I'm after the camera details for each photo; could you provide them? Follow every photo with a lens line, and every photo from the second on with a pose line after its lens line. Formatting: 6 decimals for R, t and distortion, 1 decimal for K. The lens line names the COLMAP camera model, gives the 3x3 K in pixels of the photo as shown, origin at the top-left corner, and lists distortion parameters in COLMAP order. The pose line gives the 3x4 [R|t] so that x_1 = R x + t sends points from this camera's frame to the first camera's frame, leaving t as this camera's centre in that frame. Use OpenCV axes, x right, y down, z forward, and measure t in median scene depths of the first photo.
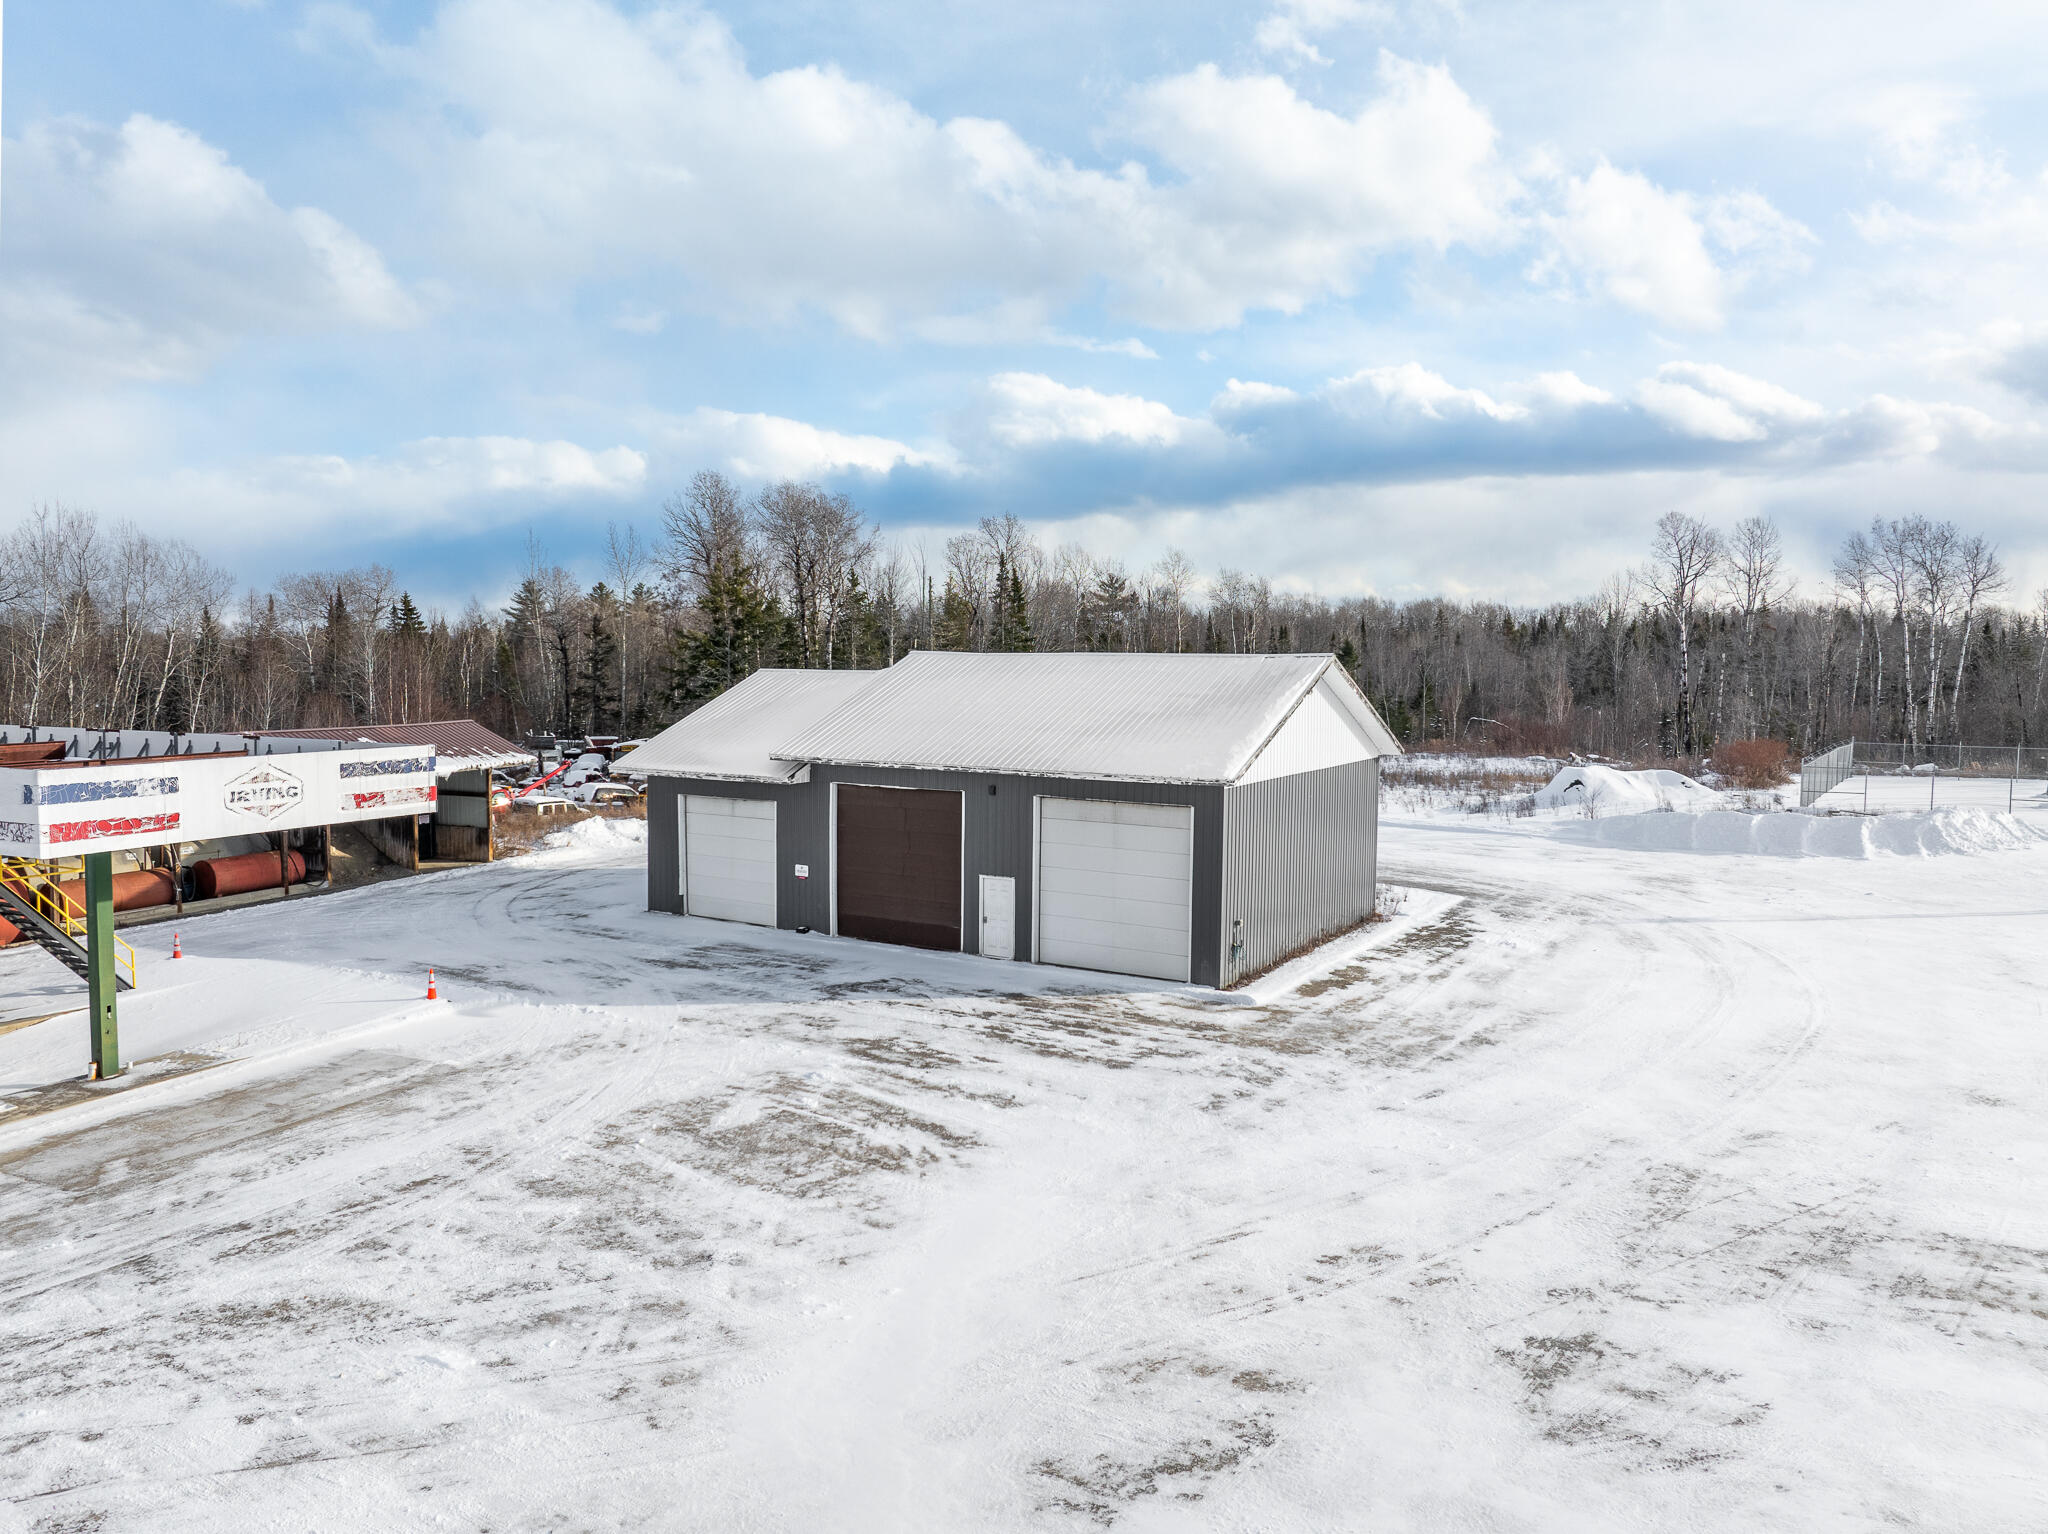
lens RADIAL K [[1495.9, 0, 1024.0], [0, 1495.9, 767.0], [0, 0, 1]] dist [-0.008806, -0.050959]
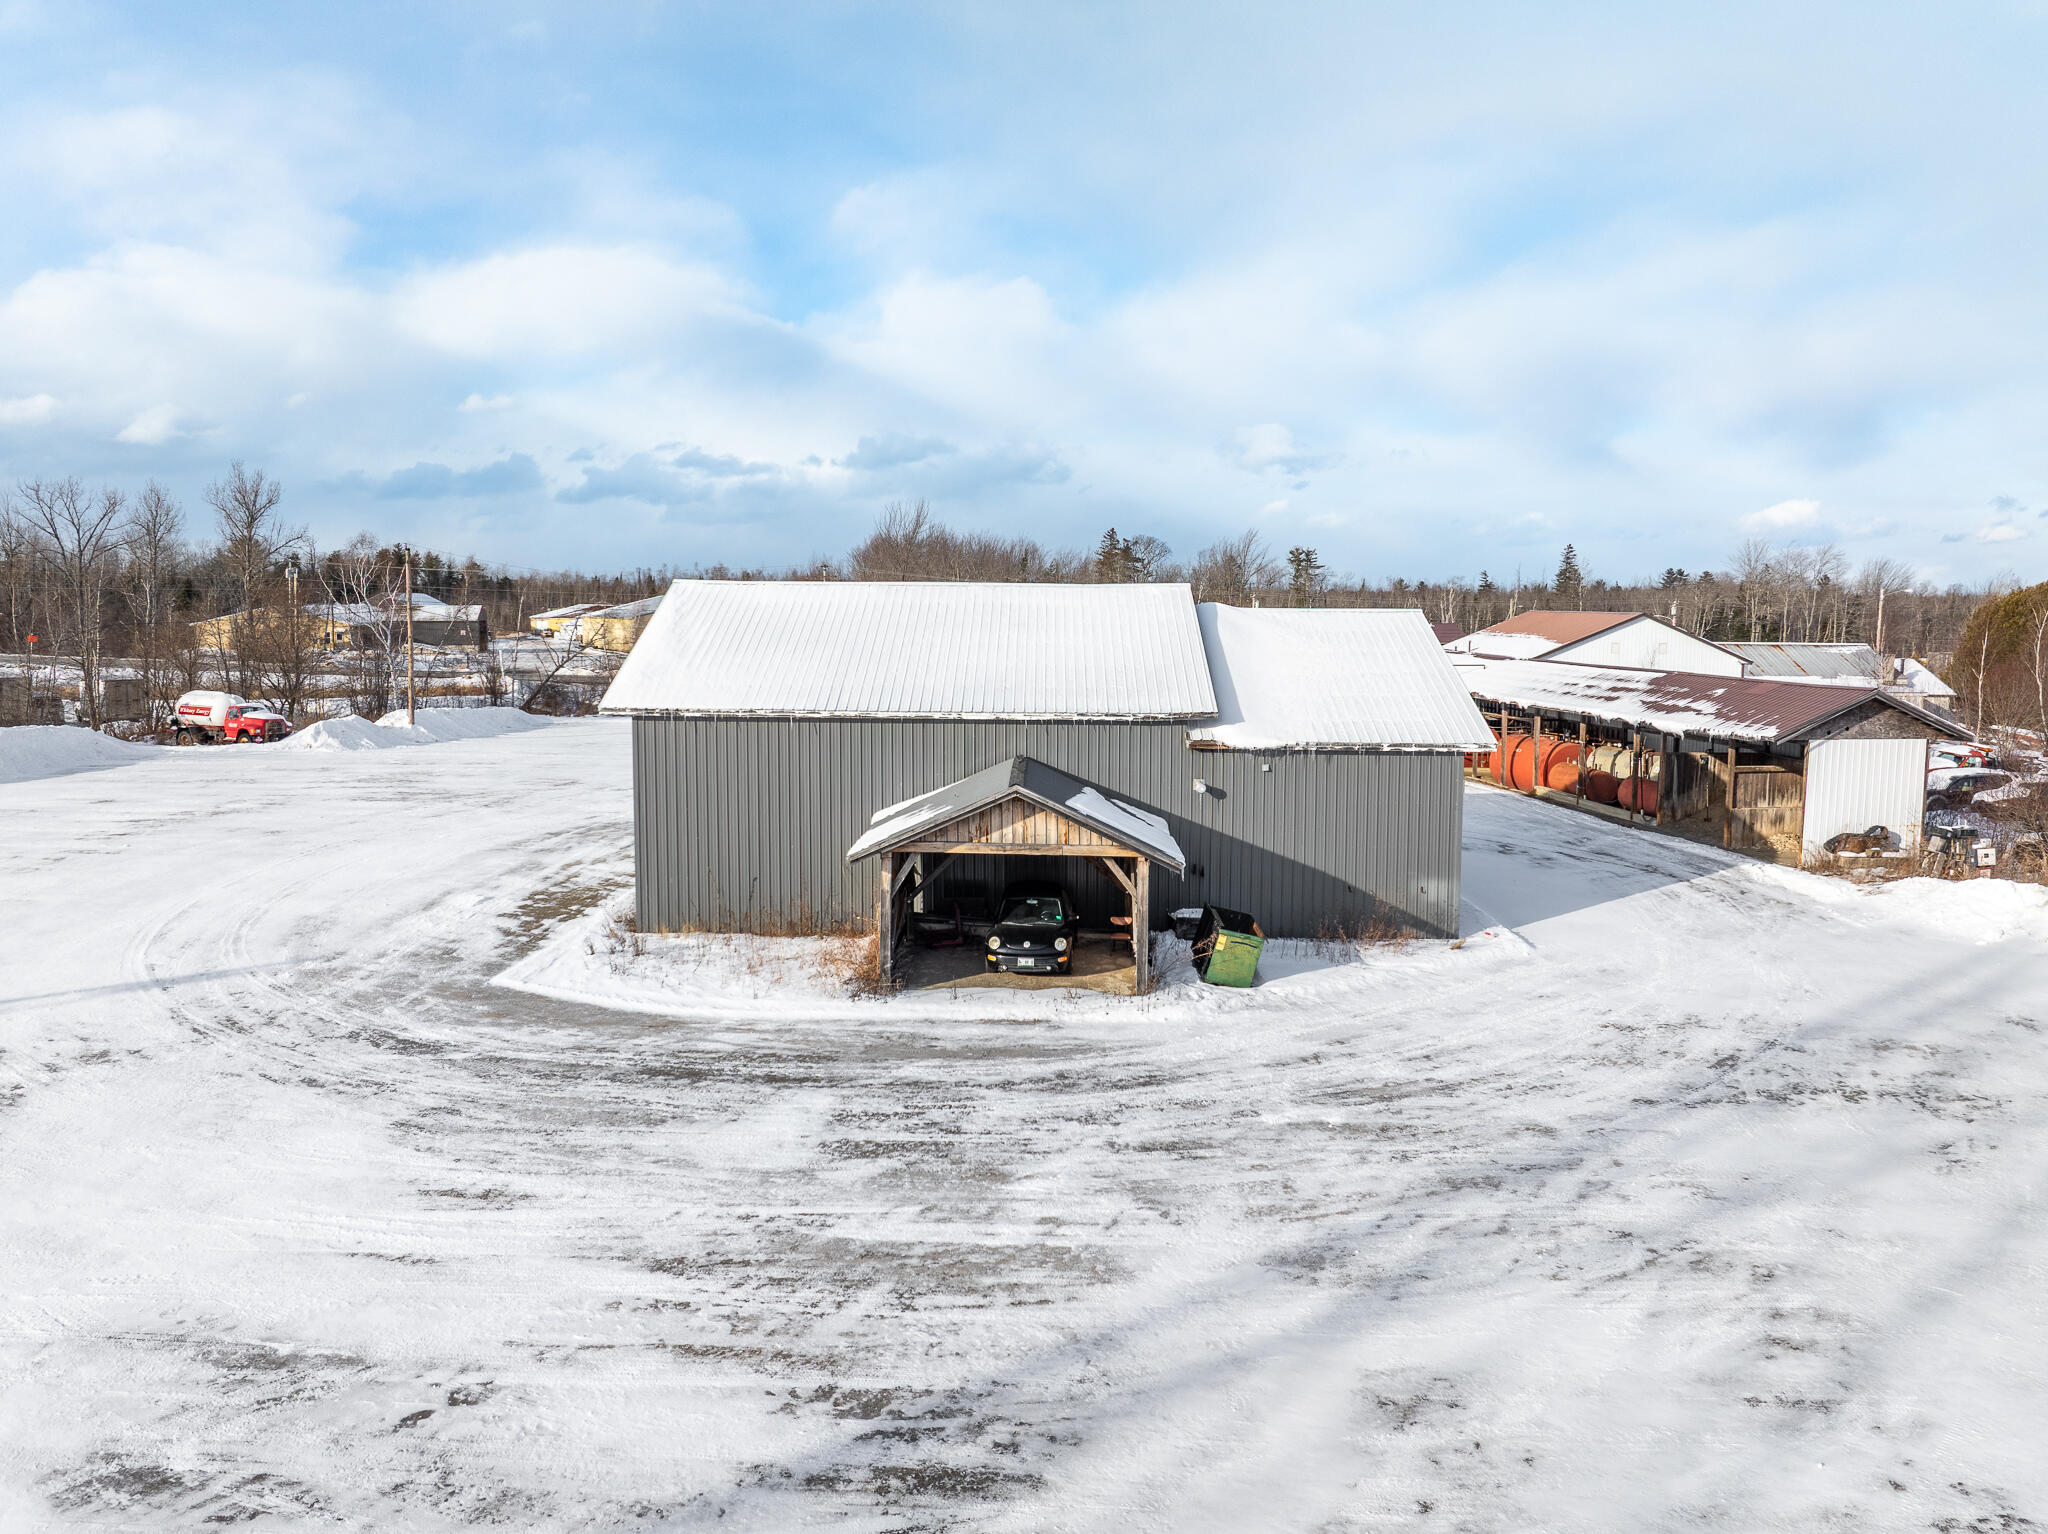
lens RADIAL K [[1451.9, 0, 1024.0], [0, 1451.9, 767.0], [0, 0, 1]] dist [-0.032335, 0.001324]
pose [[-0.868972, 0.027203, -0.494112, 0.443334], [-0.055424, 0.986856, 0.151802, -0.103156], [0.491747, 0.159298, -0.856043, 1.787647]]
